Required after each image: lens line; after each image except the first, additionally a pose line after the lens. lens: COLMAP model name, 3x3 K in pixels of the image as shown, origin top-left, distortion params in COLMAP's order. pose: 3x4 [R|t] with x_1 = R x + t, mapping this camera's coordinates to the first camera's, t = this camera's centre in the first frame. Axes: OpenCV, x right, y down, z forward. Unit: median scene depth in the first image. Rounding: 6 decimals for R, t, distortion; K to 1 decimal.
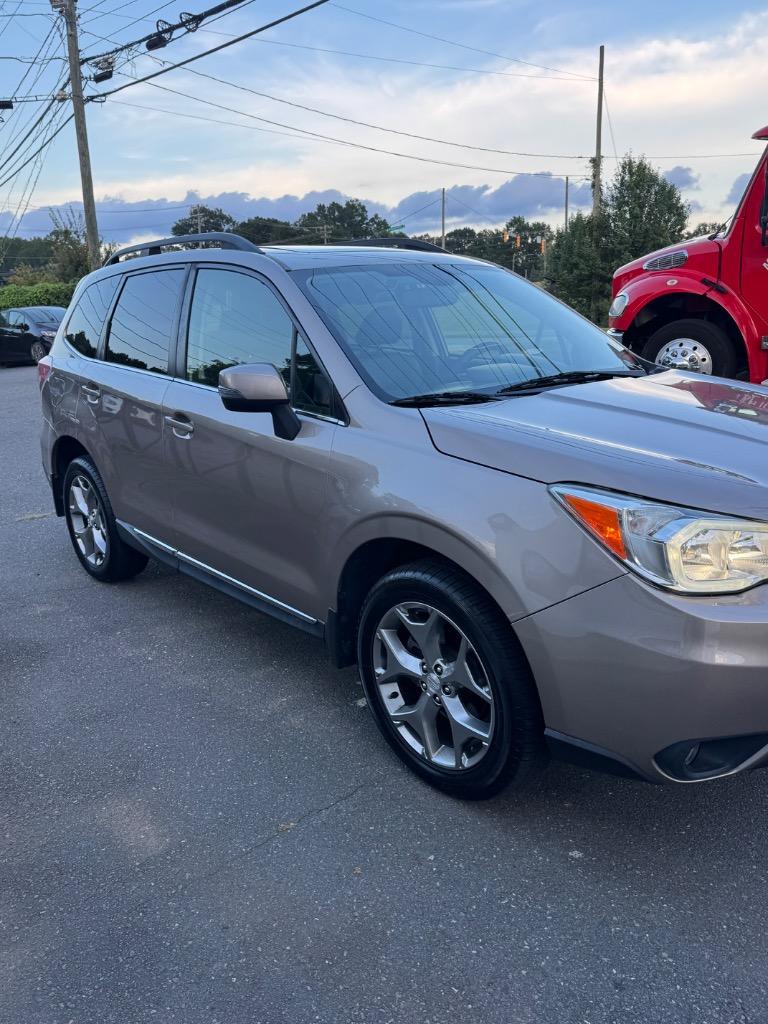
lens RADIAL K [[768.9, 0, 378.4], [0, 768.9, 511.2], [0, 0, 1]] dist [0.044698, -0.062070]
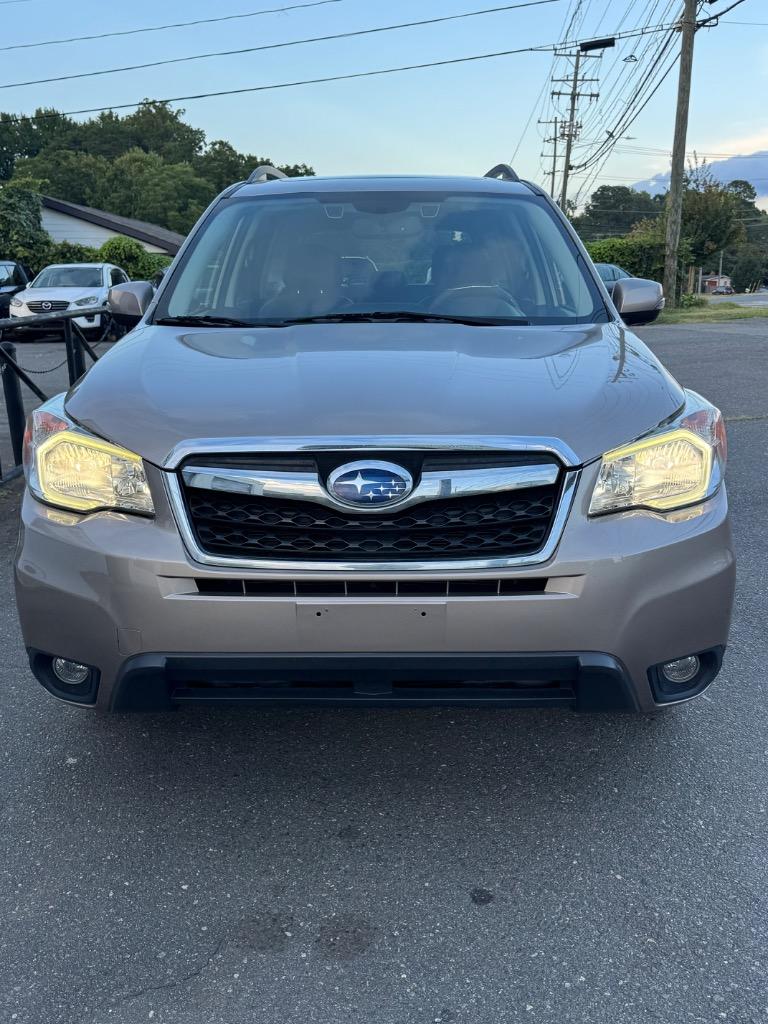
lens RADIAL K [[925.2, 0, 424.9], [0, 925.2, 517.1], [0, 0, 1]] dist [0.052226, -0.066880]
pose [[0.760804, 0.194217, -0.619239, 0.177665], [-0.195189, 0.978469, 0.067074, -0.006006], [0.618934, 0.069839, 0.782332, 0.041606]]
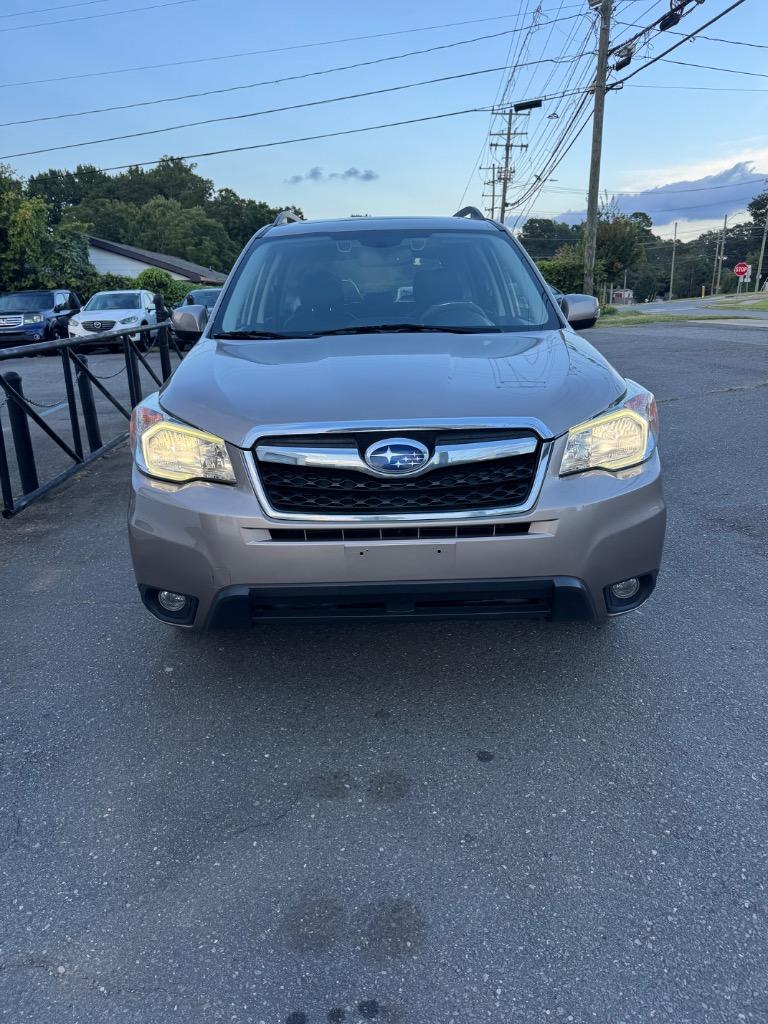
lens RADIAL K [[725.5, 0, 405.1], [0, 725.5, 516.1], [0, 0, 1]] dist [0.043194, -0.049844]
pose [[0.773377, 0.200826, -0.601296, 0.176011], [-0.172090, 0.979387, 0.105765, -0.003974], [0.610142, 0.021681, 0.791995, 0.031525]]
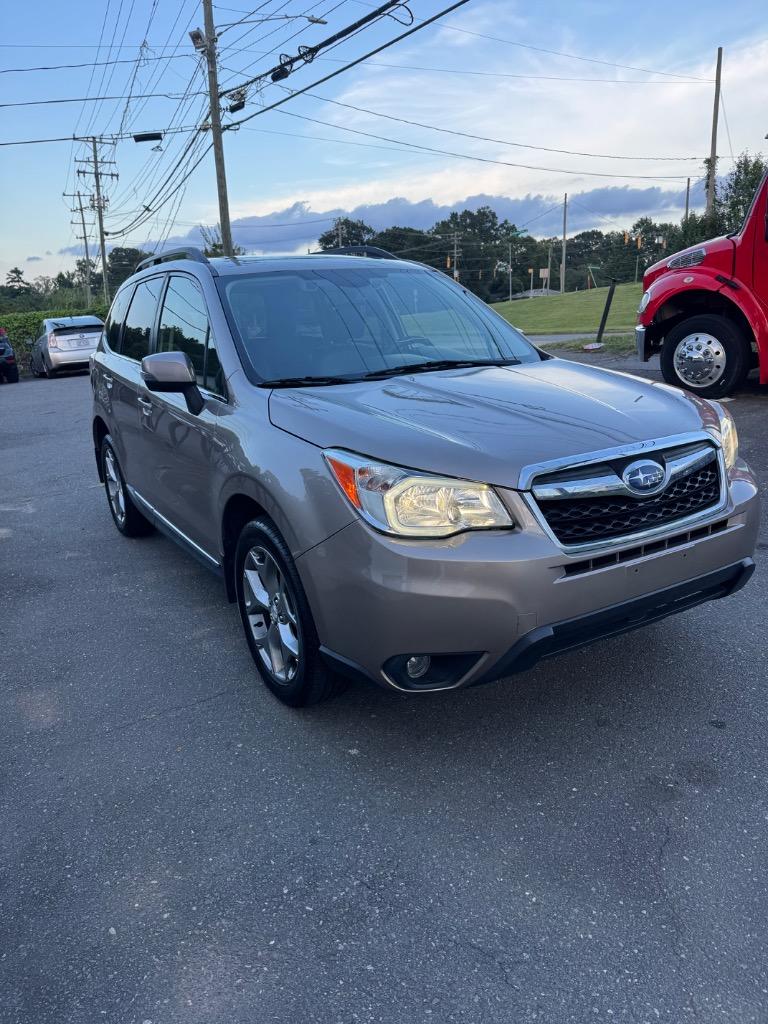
lens RADIAL K [[710.5, 0, 397.1], [0, 710.5, 513.0], [0, 0, 1]] dist [0.030563, -0.041812]
pose [[0.987813, 0.029769, -0.152770, 0.065873], [-0.026596, 0.999387, 0.022775, 0.004935], [0.153354, -0.018435, 0.987999, -0.013468]]
